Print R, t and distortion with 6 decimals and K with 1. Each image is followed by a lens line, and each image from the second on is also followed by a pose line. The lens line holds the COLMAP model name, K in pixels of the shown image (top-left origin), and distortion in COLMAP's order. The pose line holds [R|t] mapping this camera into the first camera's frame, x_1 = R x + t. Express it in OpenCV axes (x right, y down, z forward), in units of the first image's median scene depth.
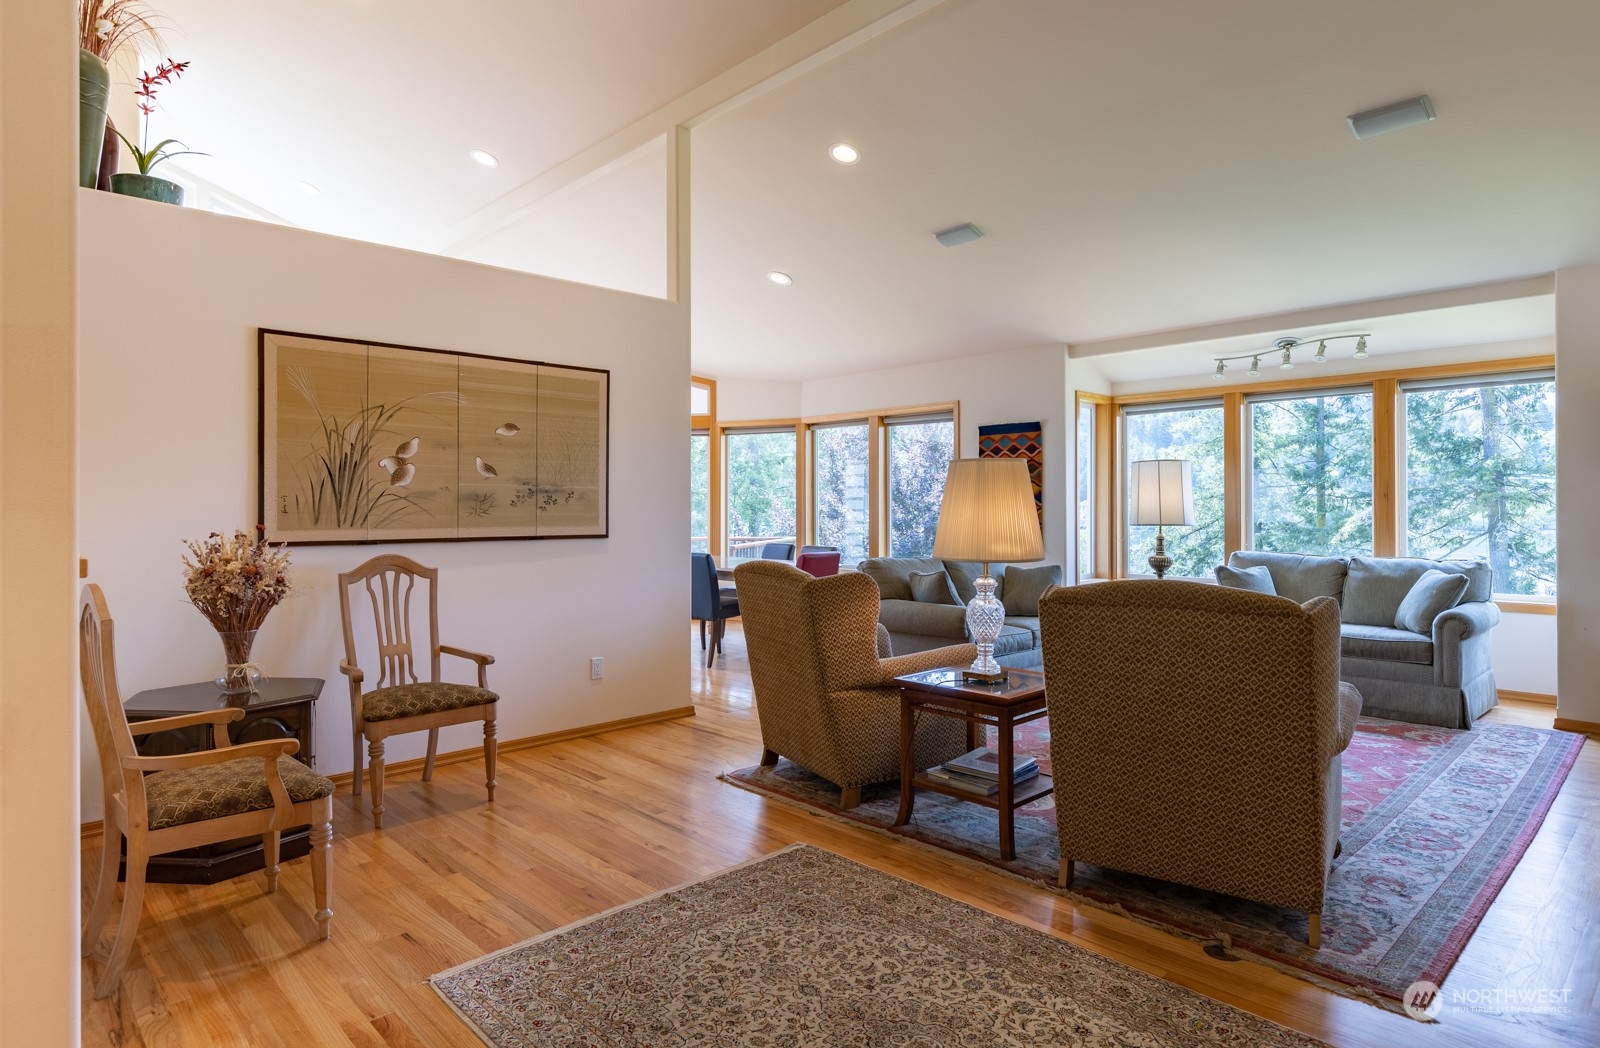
lens RADIAL K [[890.3, 0, 802.9], [0, 890.3, 514.3], [0, 0, 1]] dist [0.006645, 0.000263]
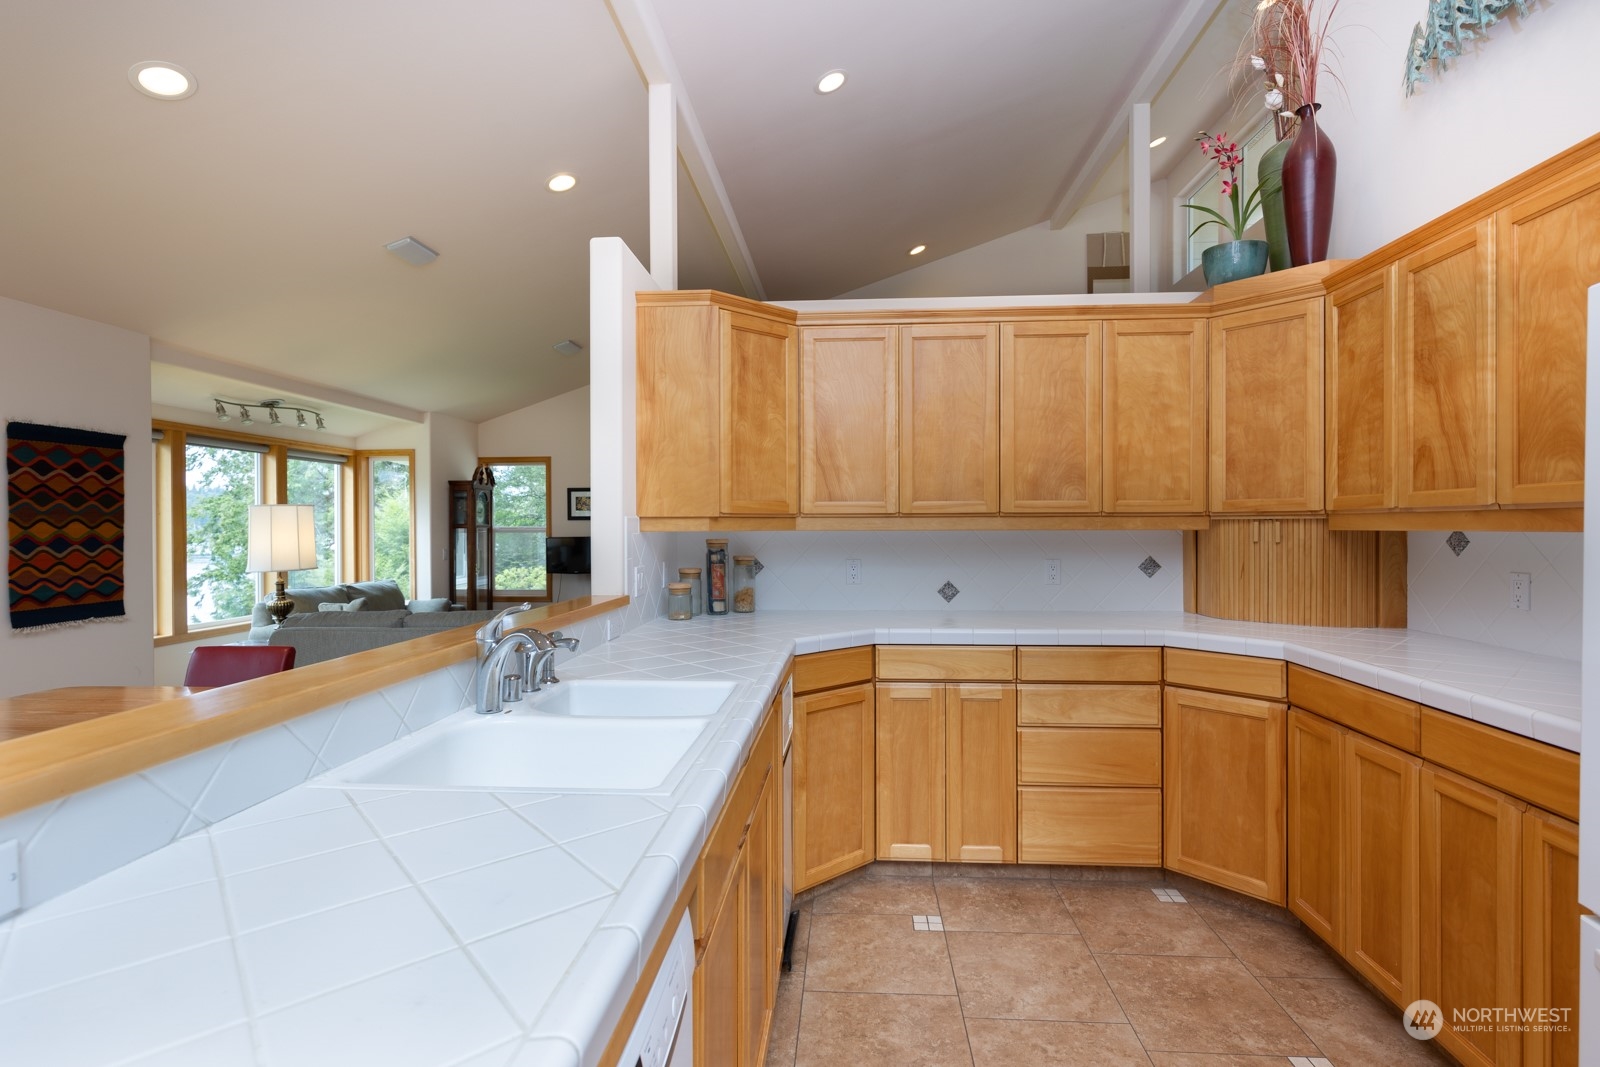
lens RADIAL K [[748.4, 0, 802.1], [0, 748.4, 530.1], [0, 0, 1]] dist [-0.003507, 0.000463]
pose [[-0.668316, 0.002337, 0.743874, -0.555322], [0.013016, 0.999879, 0.008552, -0.028988], [-0.743763, 0.015398, -0.668266, 1.043159]]
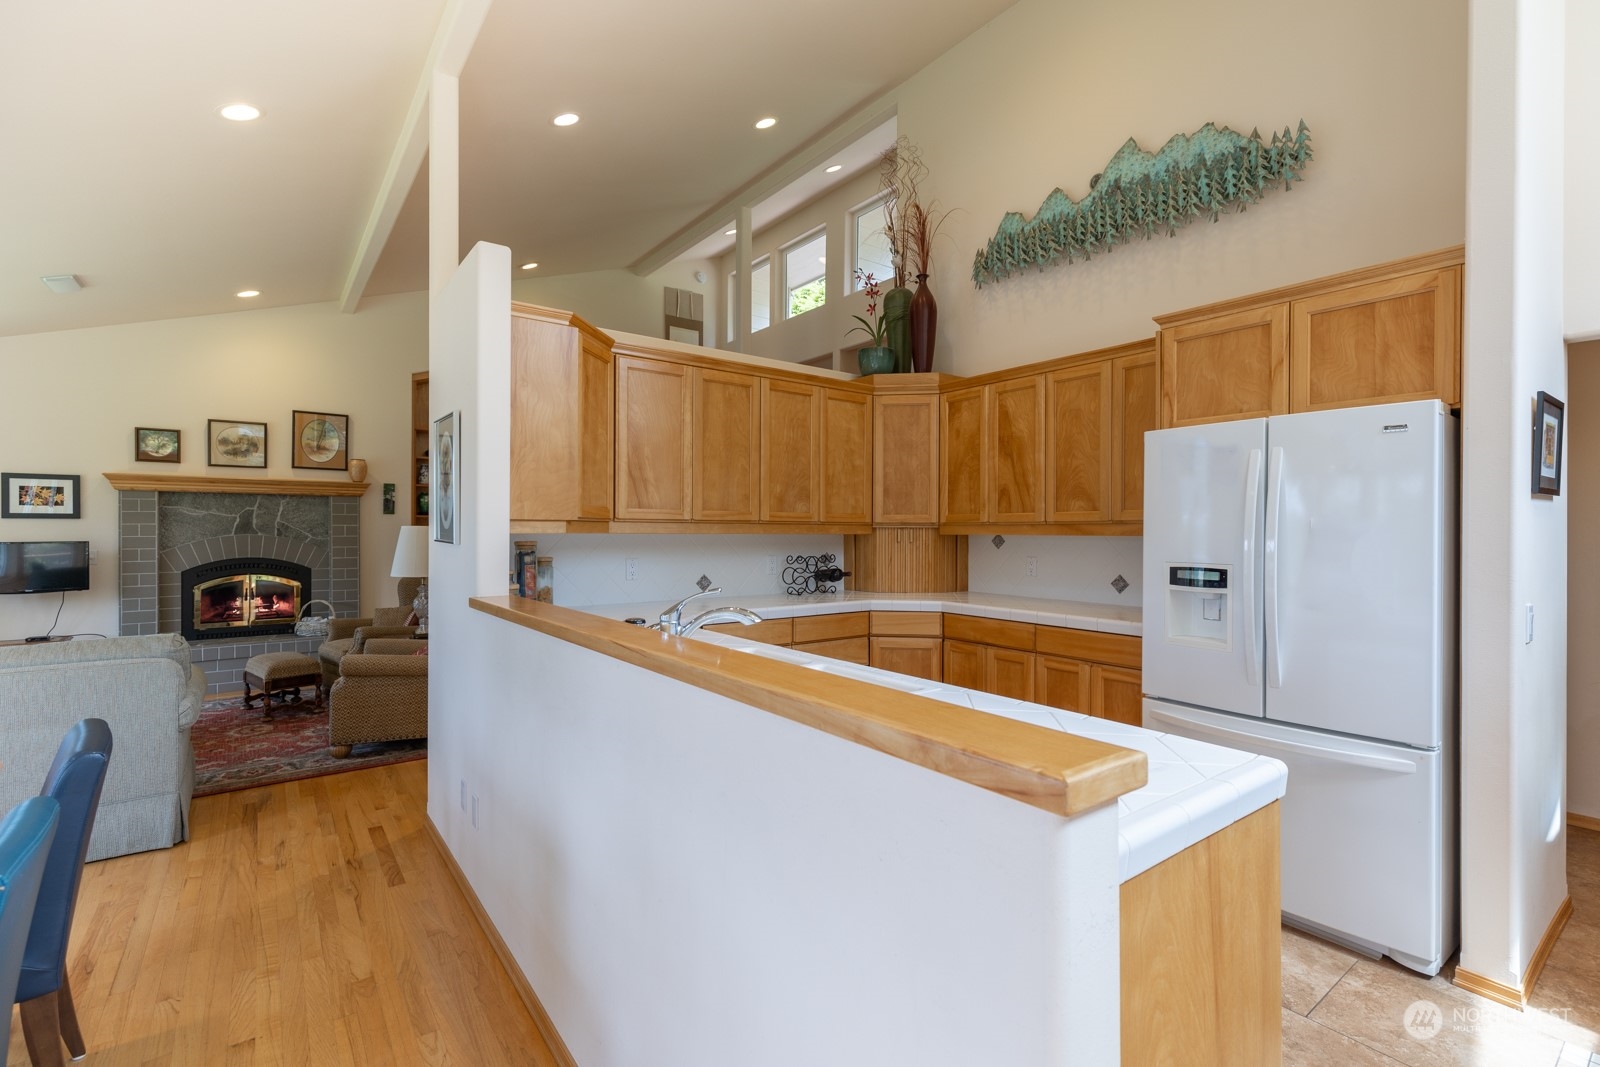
lens RADIAL K [[711.6, 0, 799.6], [0, 711.6, 531.2], [0, 0, 1]] dist [0.007531, -0.000956]
pose [[-0.991665, 0.000172, 0.128840, -0.408453], [0.001202, 0.999968, 0.007913, -0.030147], [-0.128834, 0.008002, -0.991634, 1.208229]]
